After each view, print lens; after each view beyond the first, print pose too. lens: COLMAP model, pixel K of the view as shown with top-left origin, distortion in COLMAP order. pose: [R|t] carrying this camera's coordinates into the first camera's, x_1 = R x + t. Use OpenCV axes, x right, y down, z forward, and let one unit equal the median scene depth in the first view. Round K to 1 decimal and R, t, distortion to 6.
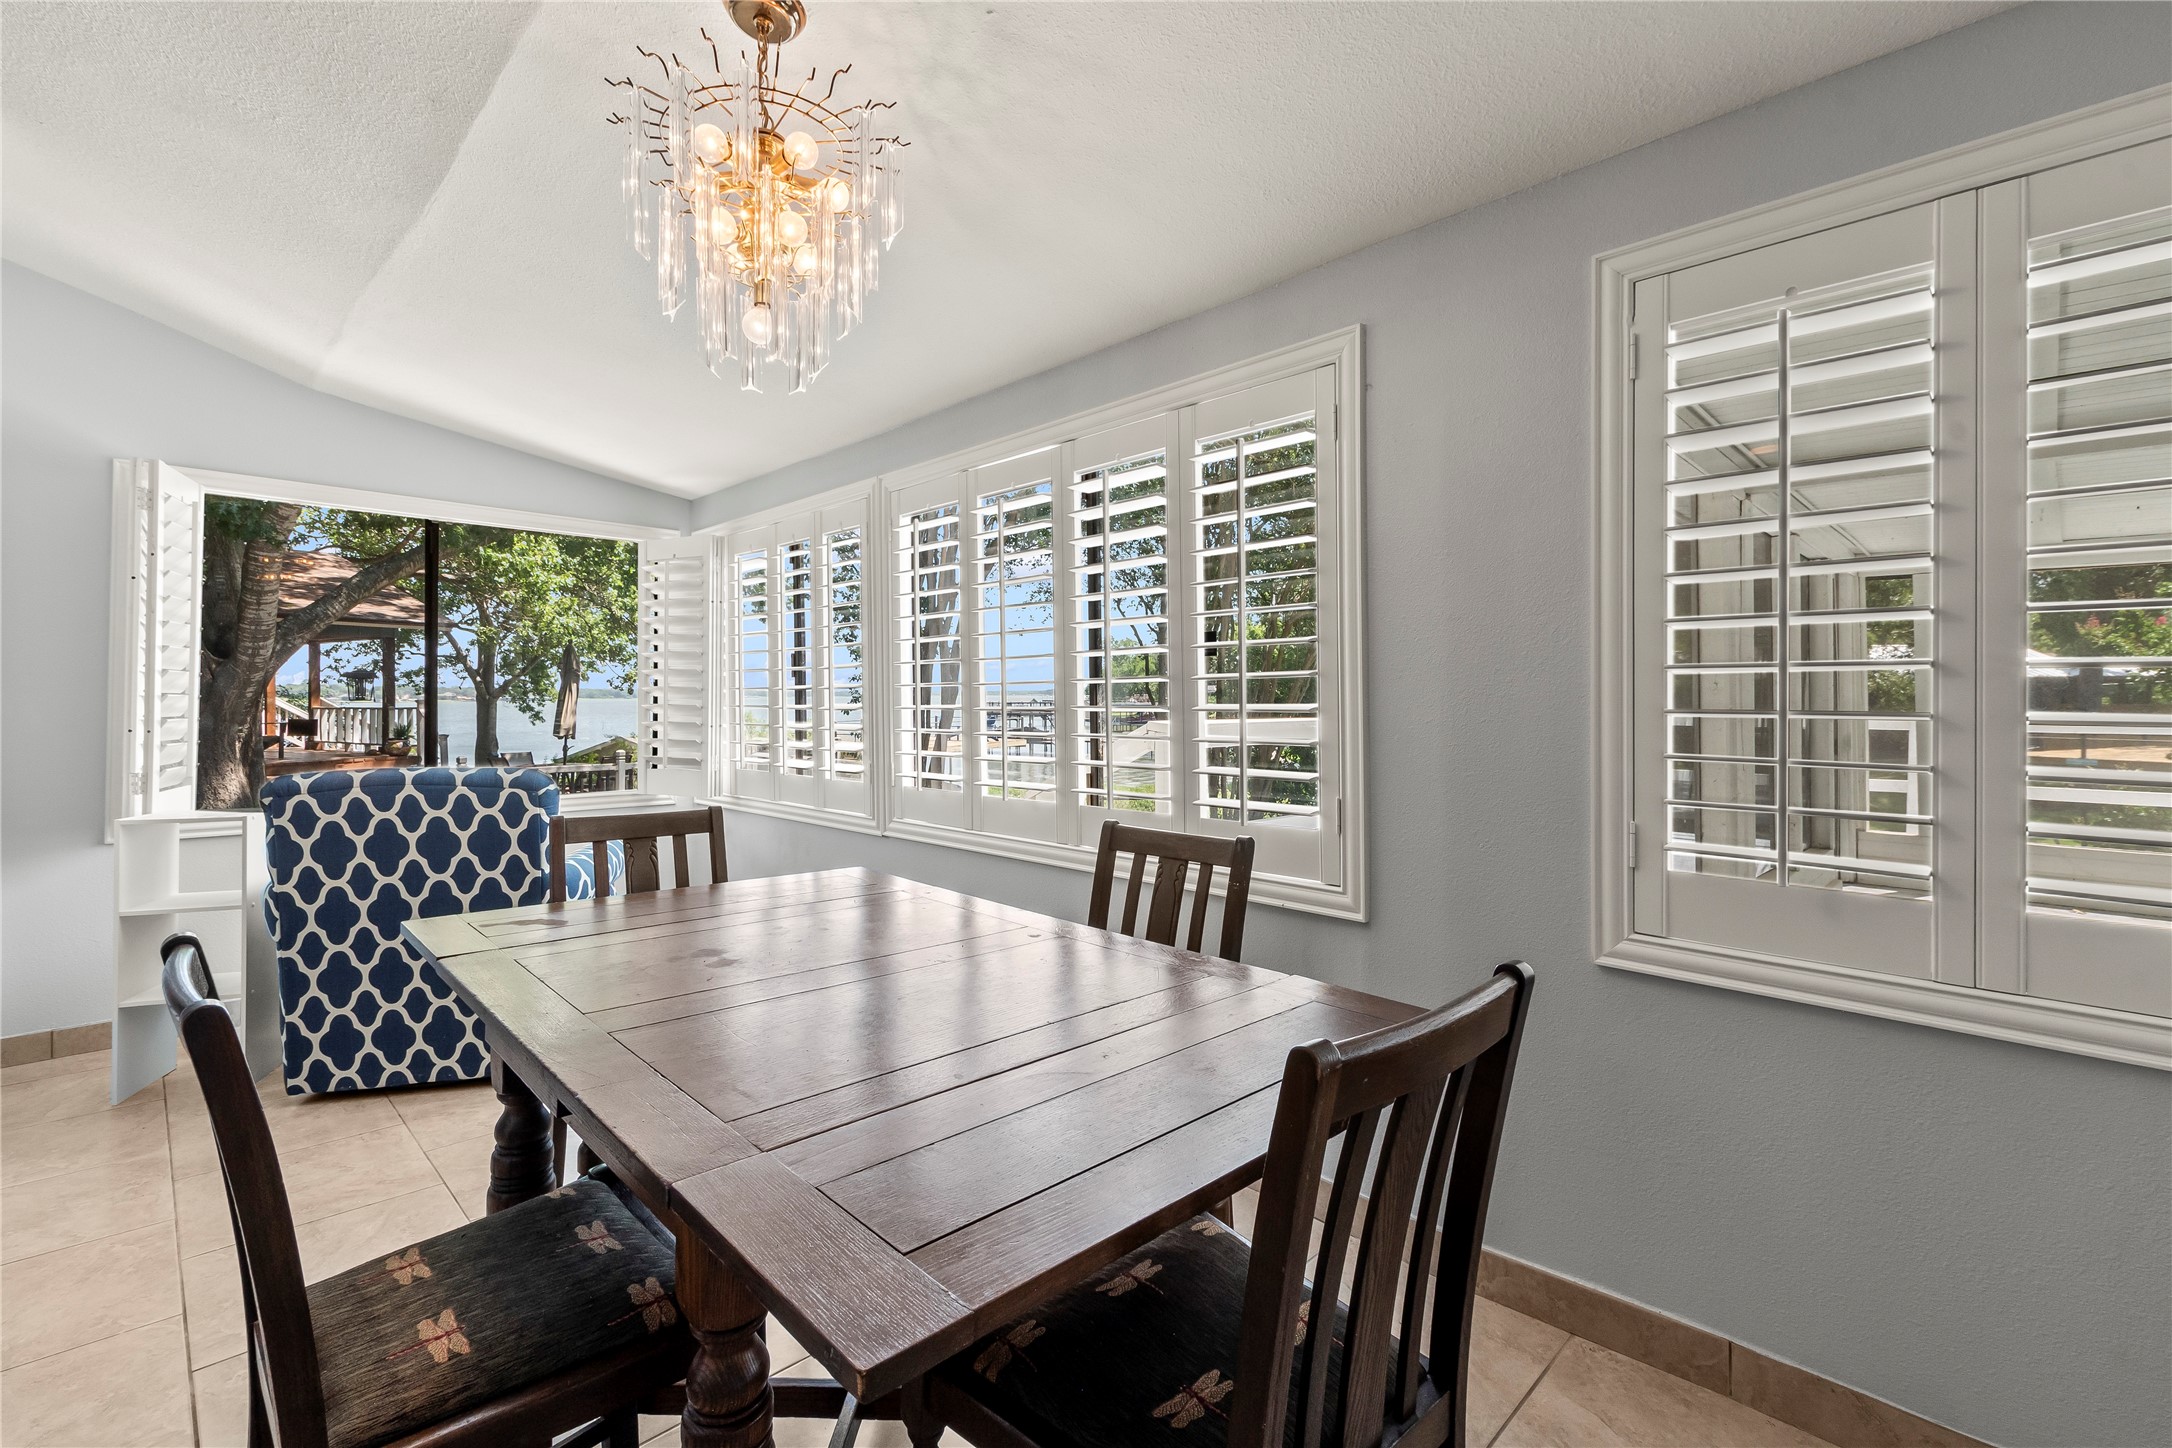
lens RADIAL K [[963.6, 0, 1086.0], [0, 963.6, 724.0], [0, 0, 1]] dist [0.000252, 0.000105]
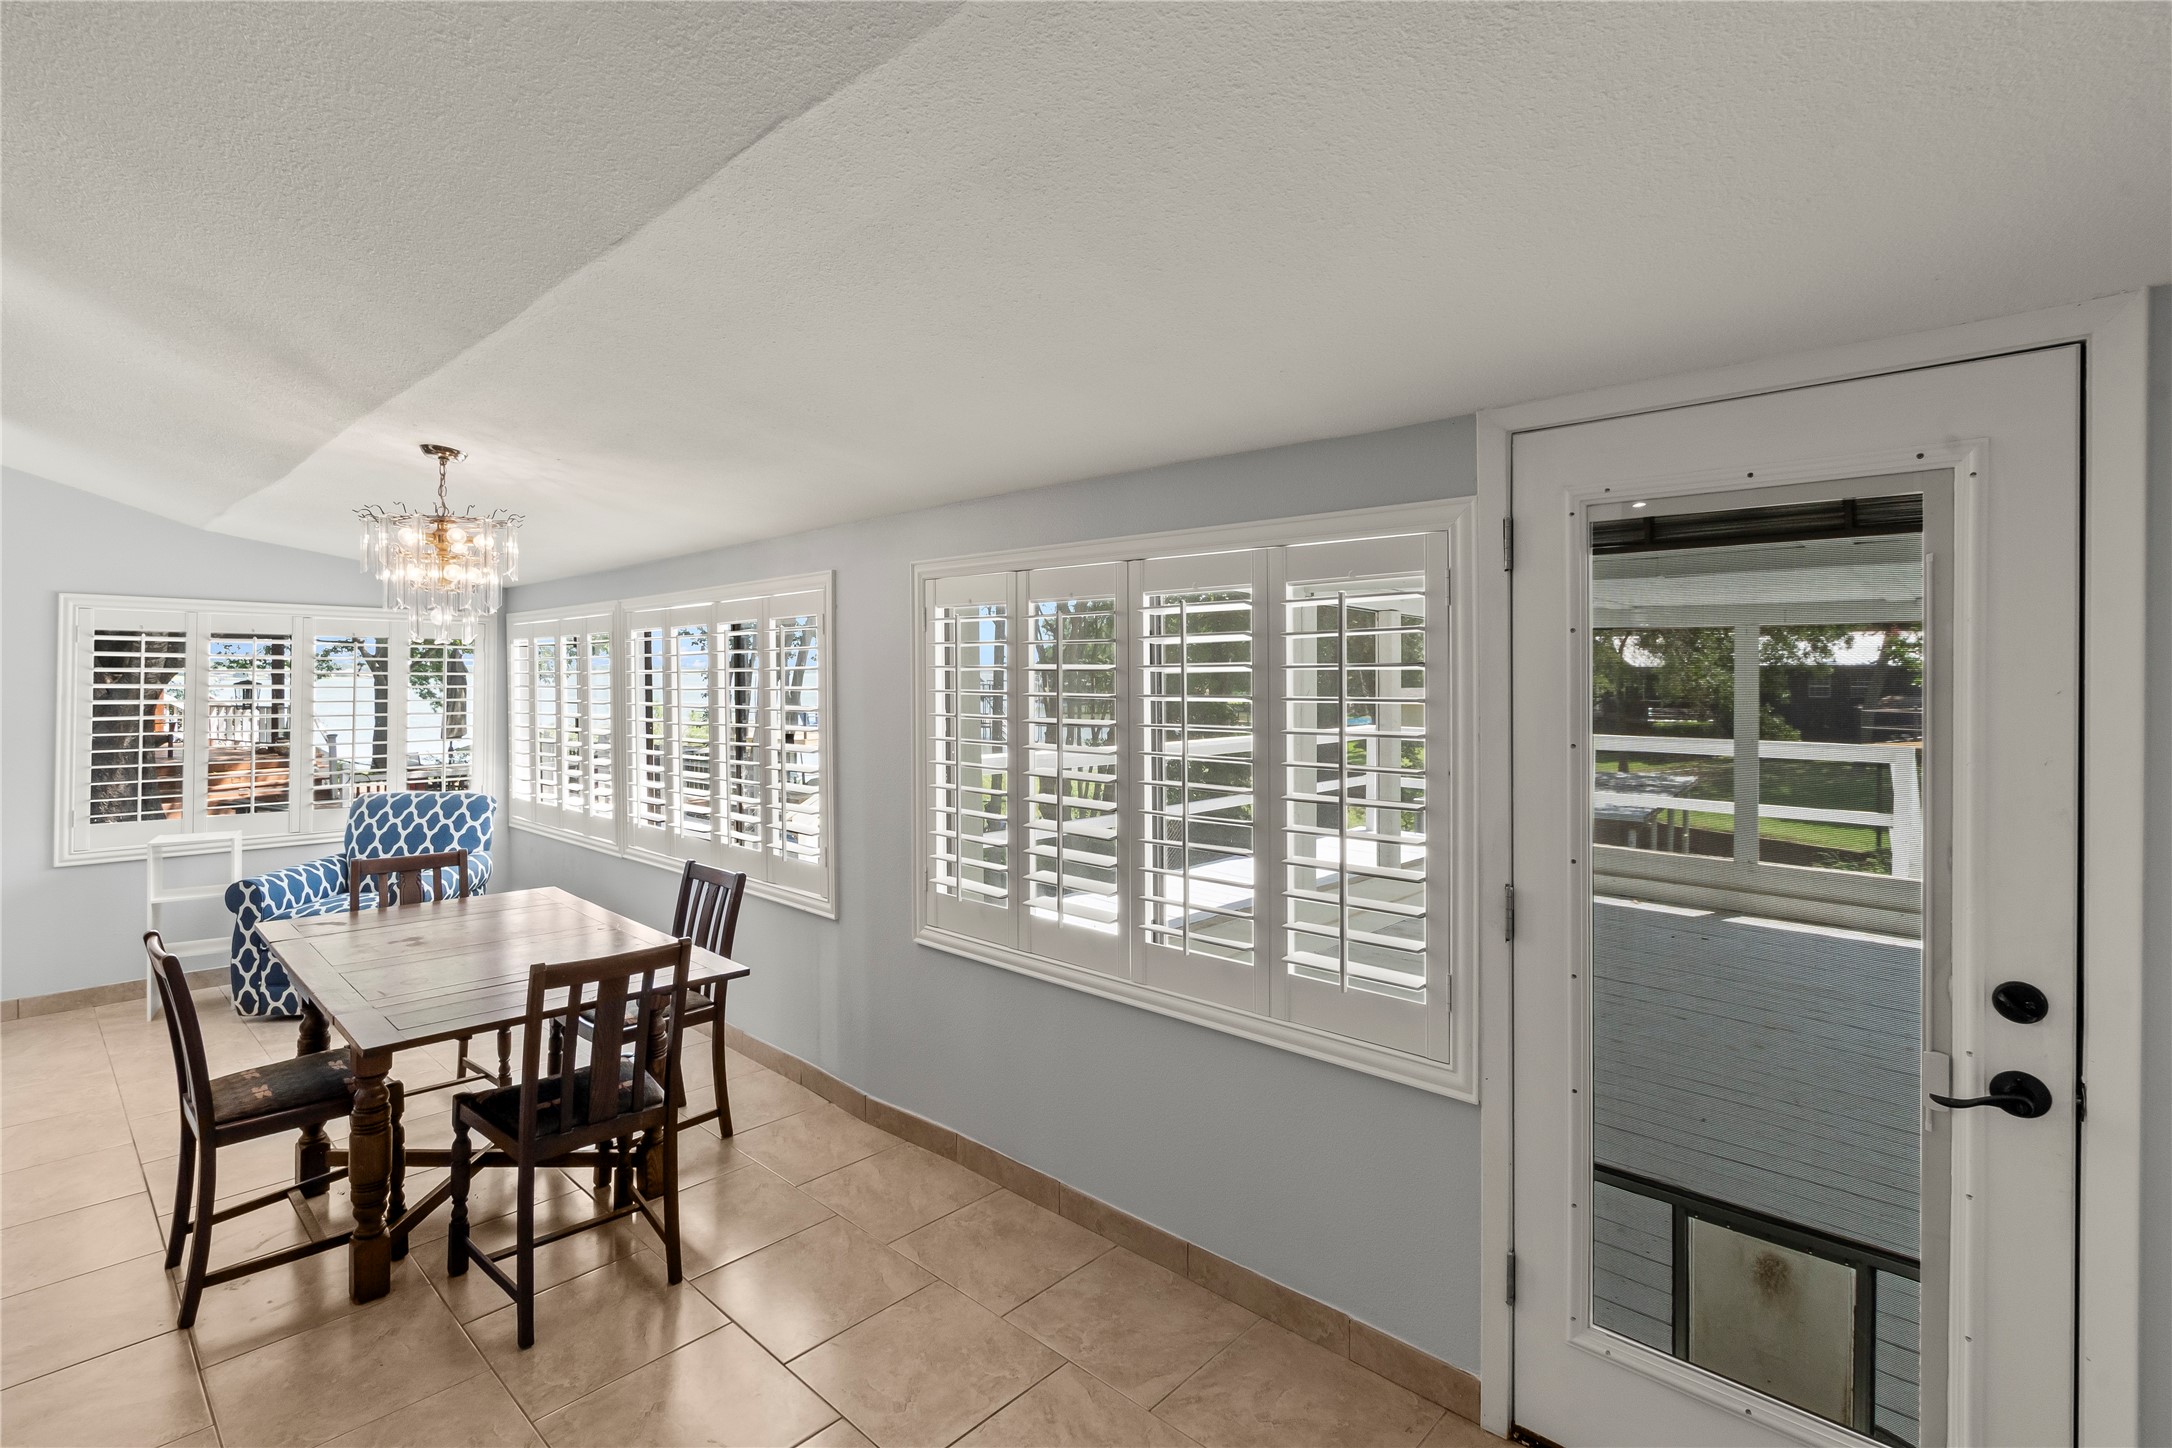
lens RADIAL K [[988.6, 0, 1086.0], [0, 988.6, 724.0], [0, 0, 1]] dist [-0.019402, -0.000236]
pose [[0.998071, 0.004994, 0.061886, 0.732396], [-0.006048, 0.999839, 0.016868, -0.207899], [-0.061792, -0.017210, 0.997941, -0.914688]]
